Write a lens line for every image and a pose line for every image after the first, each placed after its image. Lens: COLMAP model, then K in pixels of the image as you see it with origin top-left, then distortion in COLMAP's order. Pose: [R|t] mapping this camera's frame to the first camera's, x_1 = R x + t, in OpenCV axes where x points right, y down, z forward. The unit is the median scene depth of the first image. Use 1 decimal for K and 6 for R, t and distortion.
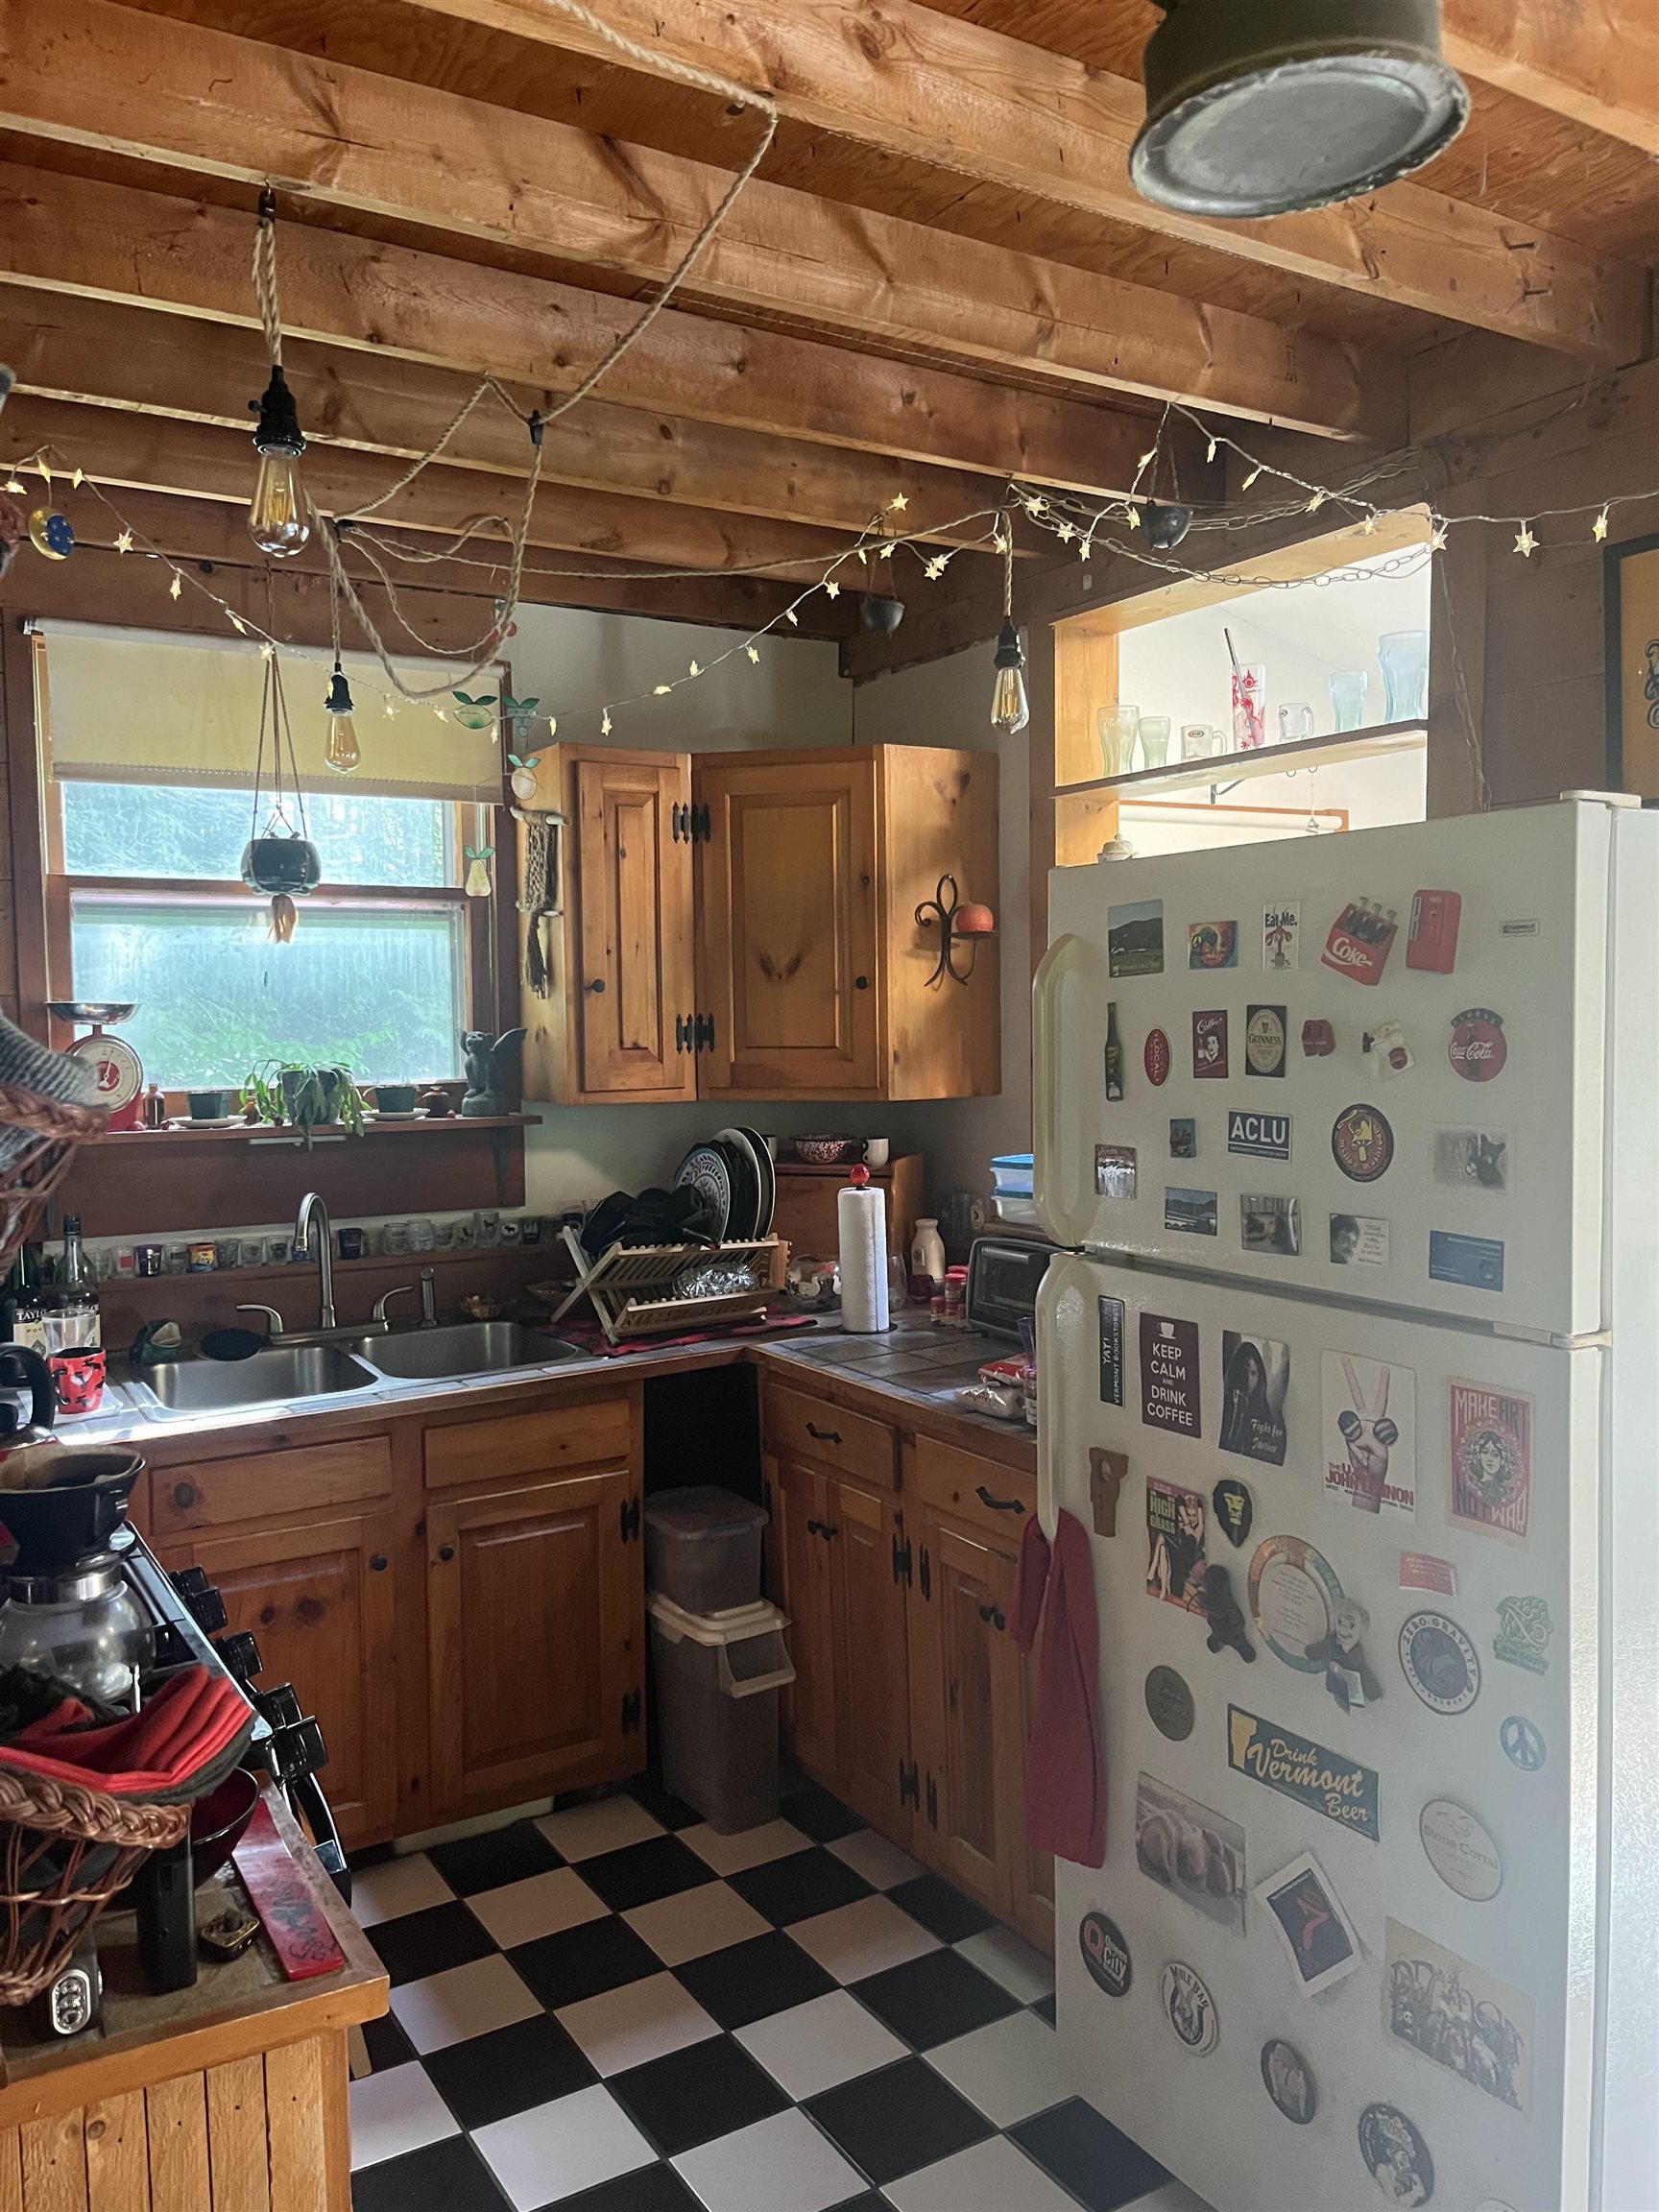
lens RADIAL K [[1698.6, 0, 838.5], [0, 1698.6, 1096.0], [0, 0, 1]] dist [0.068288, -0.084544]
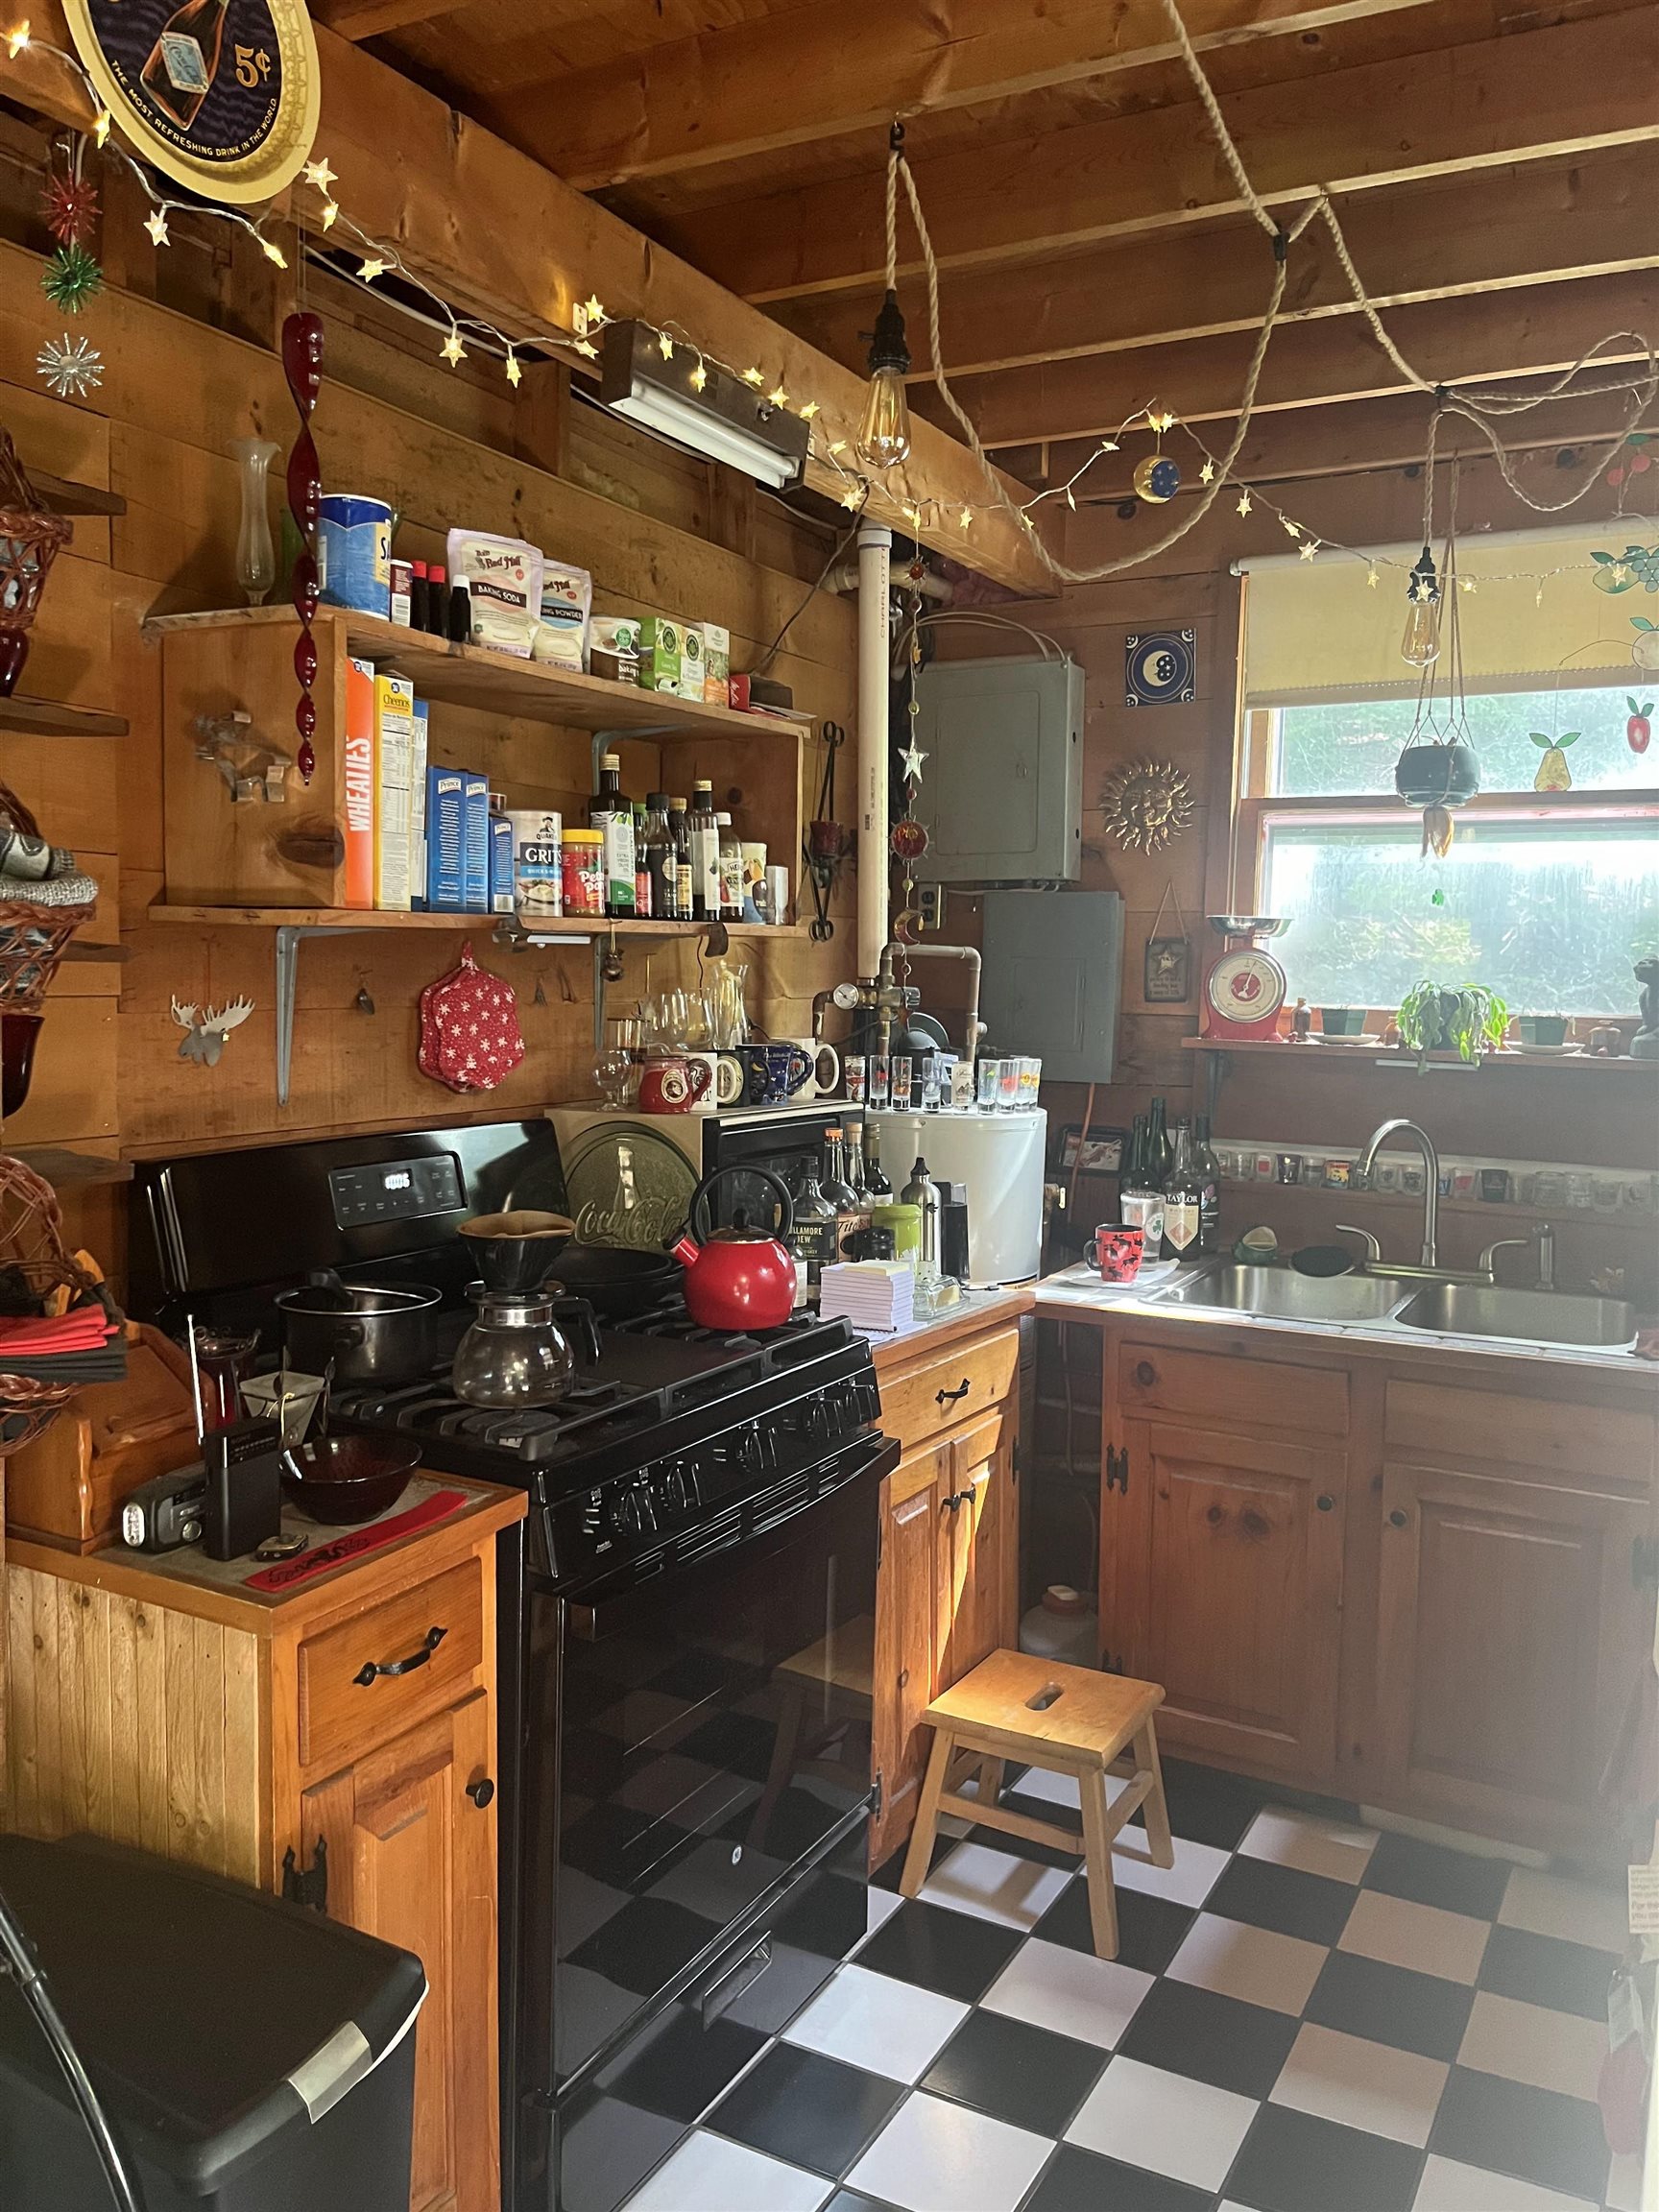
lens RADIAL K [[1698.6, 0, 838.5], [0, 1698.6, 1096.0], [0, 0, 1]] dist [0.068288, -0.084544]
pose [[0.494259, 0.092236, -0.864407, 0.356610], [-0.075002, 0.995172, 0.063304, 0.007225], [0.866073, 0.033543, 0.498791, 0.254089]]
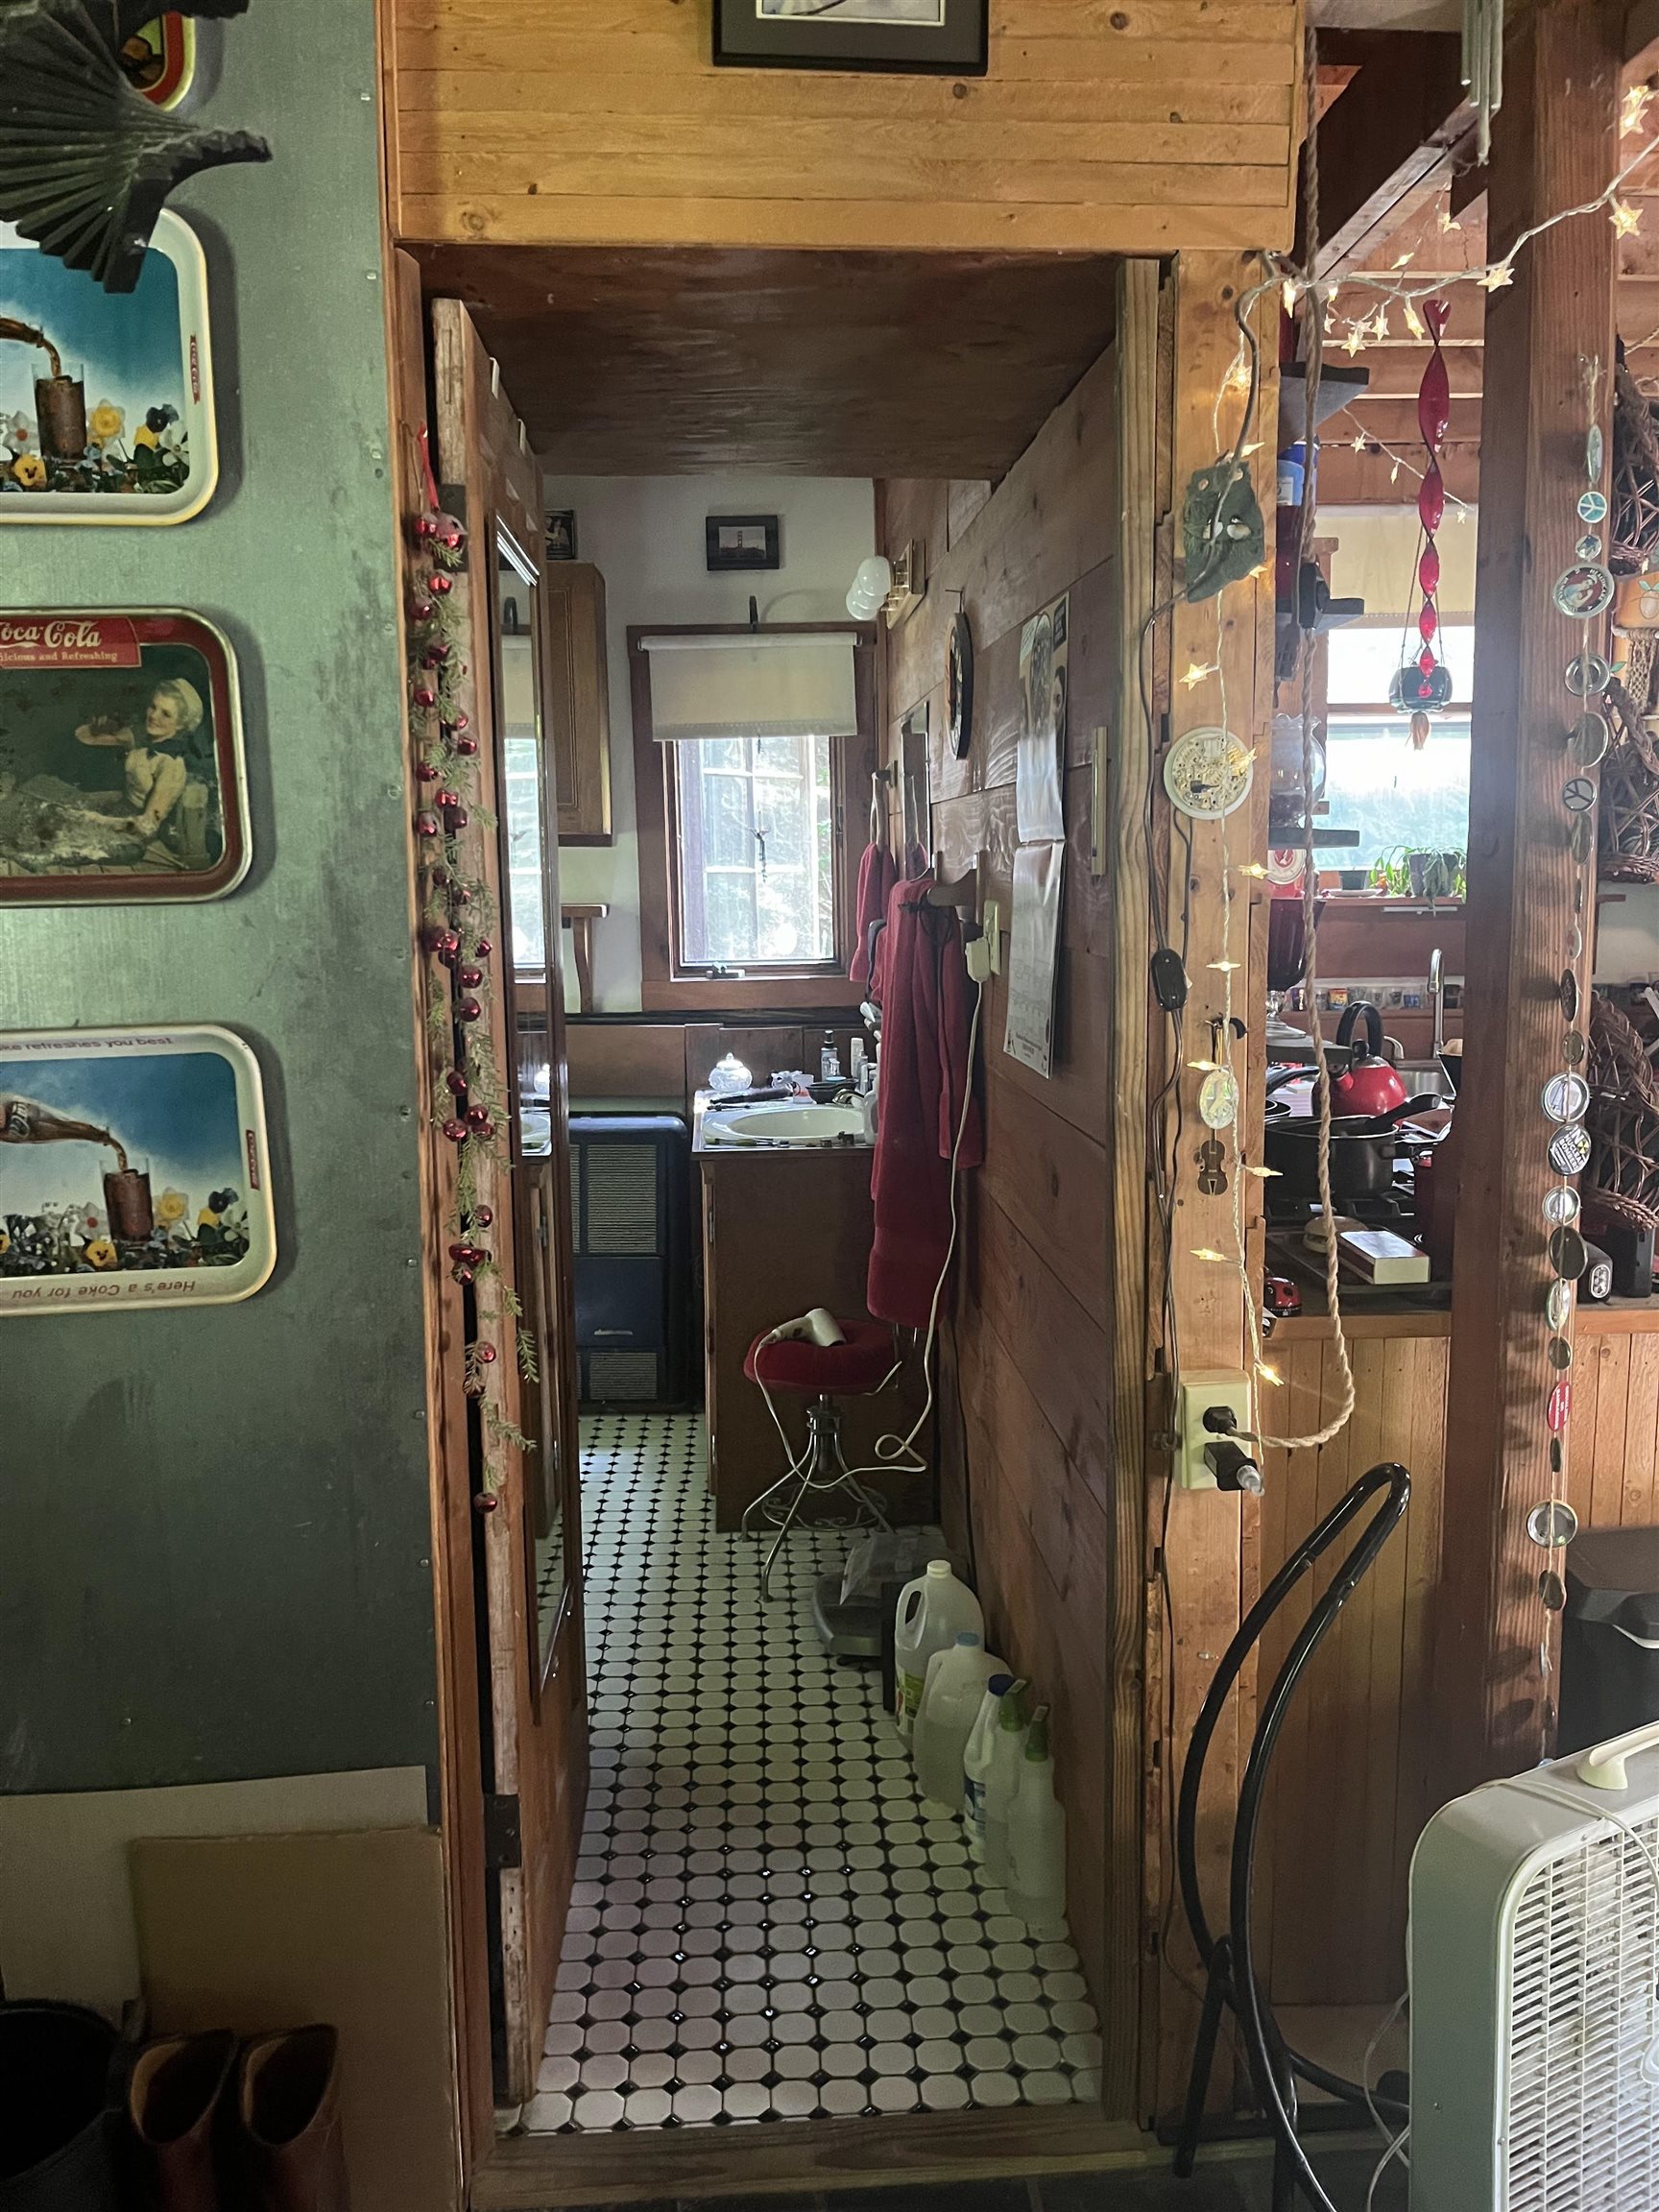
lens RADIAL K [[1698.6, 0, 838.5], [0, 1698.6, 1096.0], [0, 0, 1]] dist [0.068288, -0.084544]
pose [[0.877333, 0.066397, -0.475267, -0.086395], [-0.022019, 0.994909, 0.098347, 0.049501], [0.479377, -0.075818, 0.874328, -0.330283]]
